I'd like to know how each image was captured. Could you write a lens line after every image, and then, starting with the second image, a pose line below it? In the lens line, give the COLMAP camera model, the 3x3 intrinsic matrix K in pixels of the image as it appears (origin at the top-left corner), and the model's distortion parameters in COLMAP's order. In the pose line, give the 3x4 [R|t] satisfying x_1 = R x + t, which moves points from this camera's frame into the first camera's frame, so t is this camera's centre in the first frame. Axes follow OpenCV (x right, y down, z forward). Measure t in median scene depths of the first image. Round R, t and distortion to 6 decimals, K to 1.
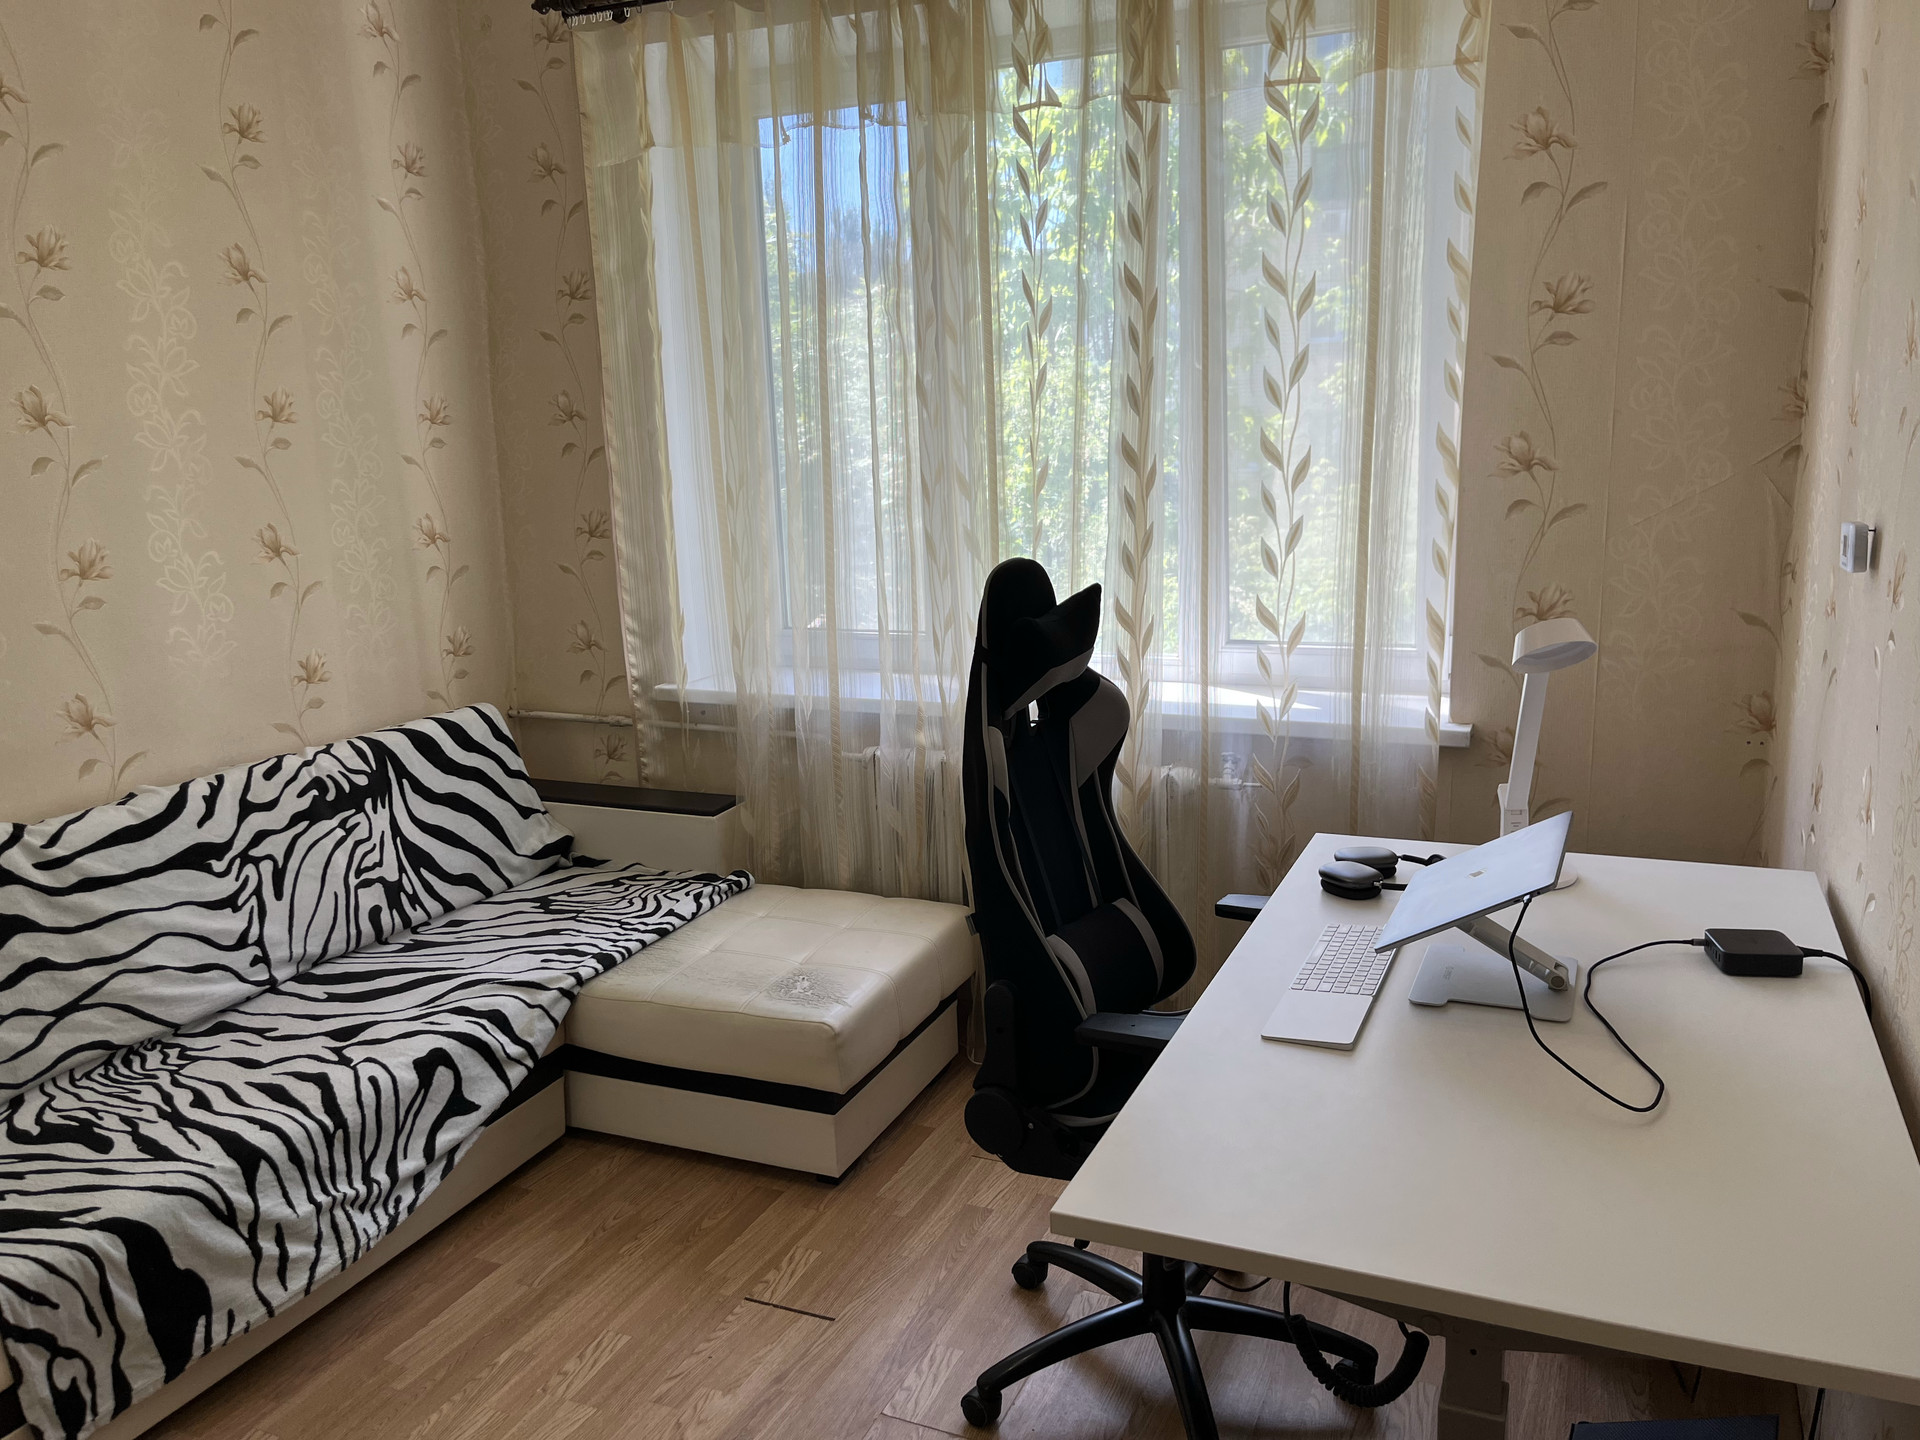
lens RADIAL K [[1472.5, 0, 972.2], [0, 1472.5, 729.3], [0, 0, 1]] dist [0.041944, -0.049549]
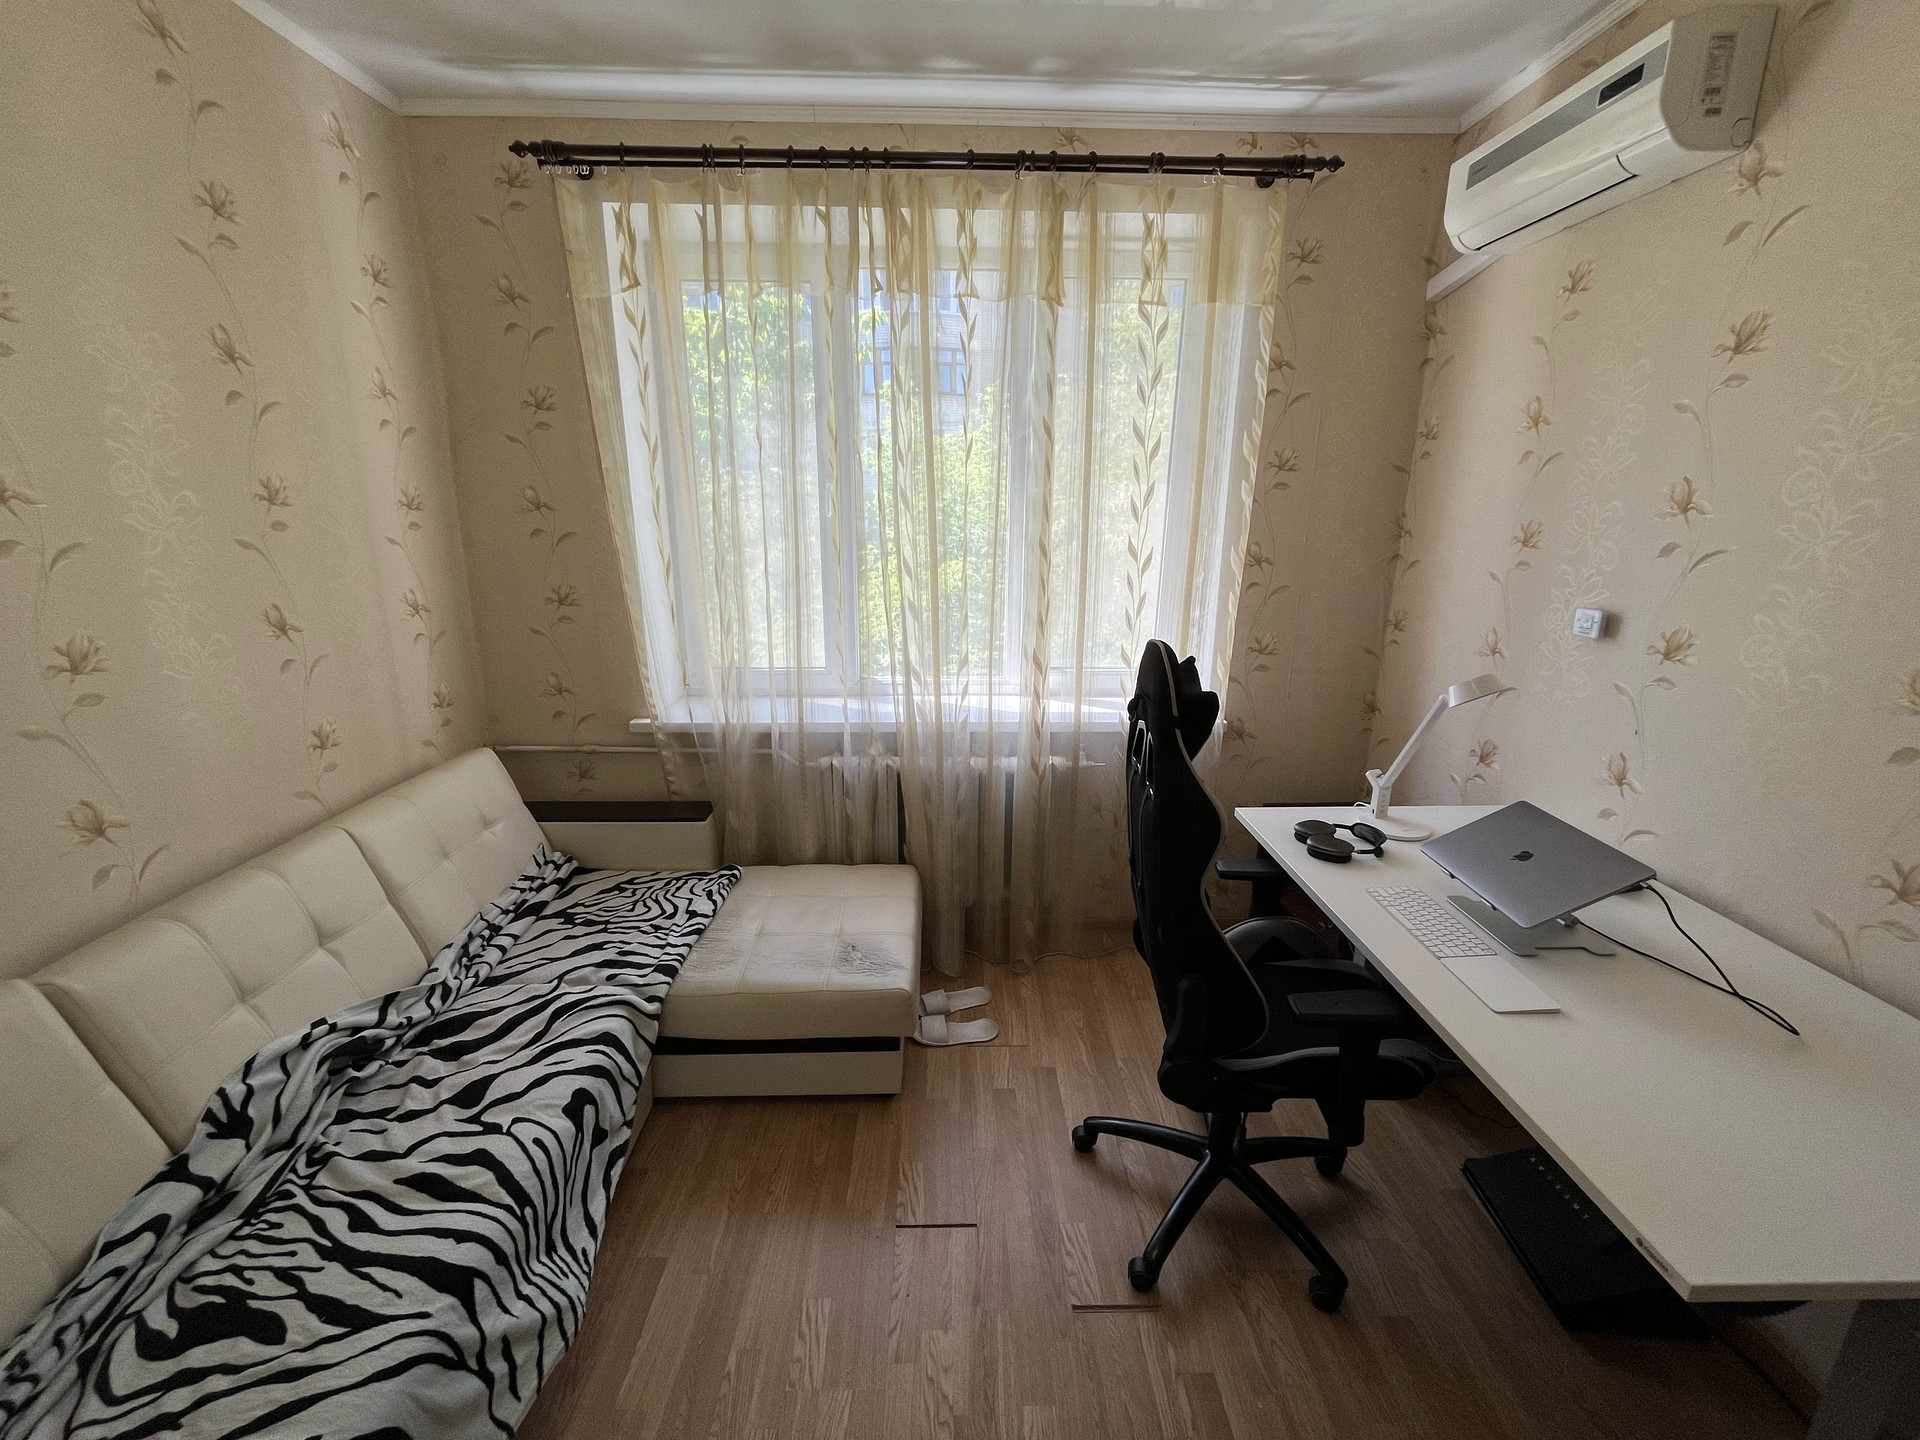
lens RADIAL K [[786.6, 0, 955.6], [0, 786.6, 716.6], [0, 0, 1]] dist [-0.004254, 0.000533]
pose [[0.907575, -0.072373, 0.413606, -0.312692], [0.053383, 0.996929, 0.057304, -0.075051], [-0.416483, -0.029928, 0.908651, 0.341284]]
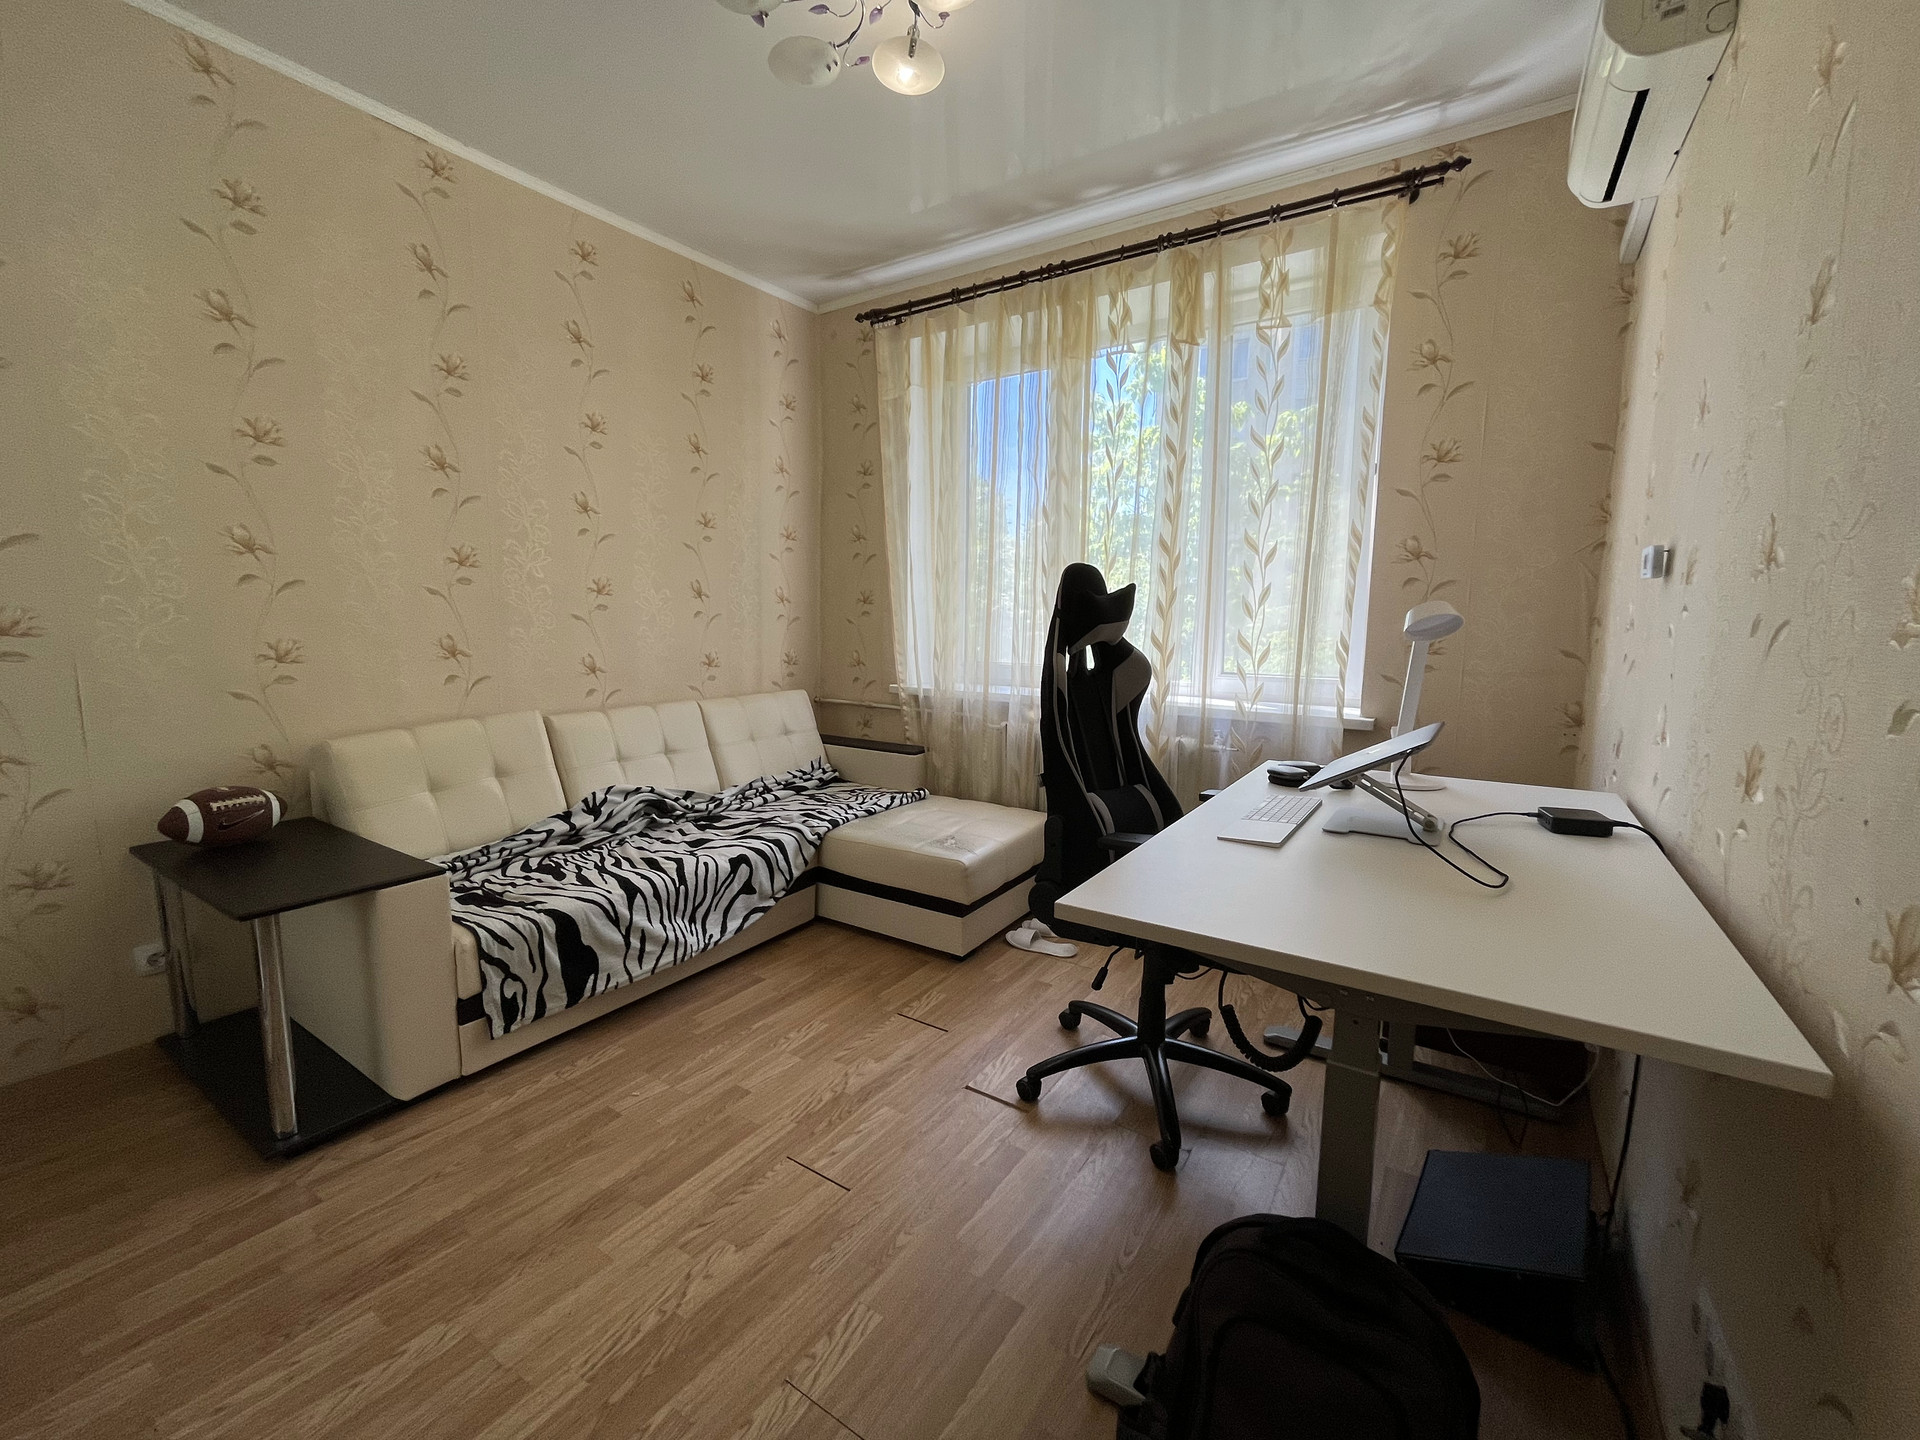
lens RADIAL K [[786.6, 0, 956.5], [0, 786.6, 718.0], [0, 0, 1]] dist [-0.004254, 0.000533]
pose [[0.983900, 0.062166, -0.167559, 0.036259], [-0.075708, 0.994254, -0.075673, 0.100983], [0.161892, 0.087140, 0.982954, 0.093746]]
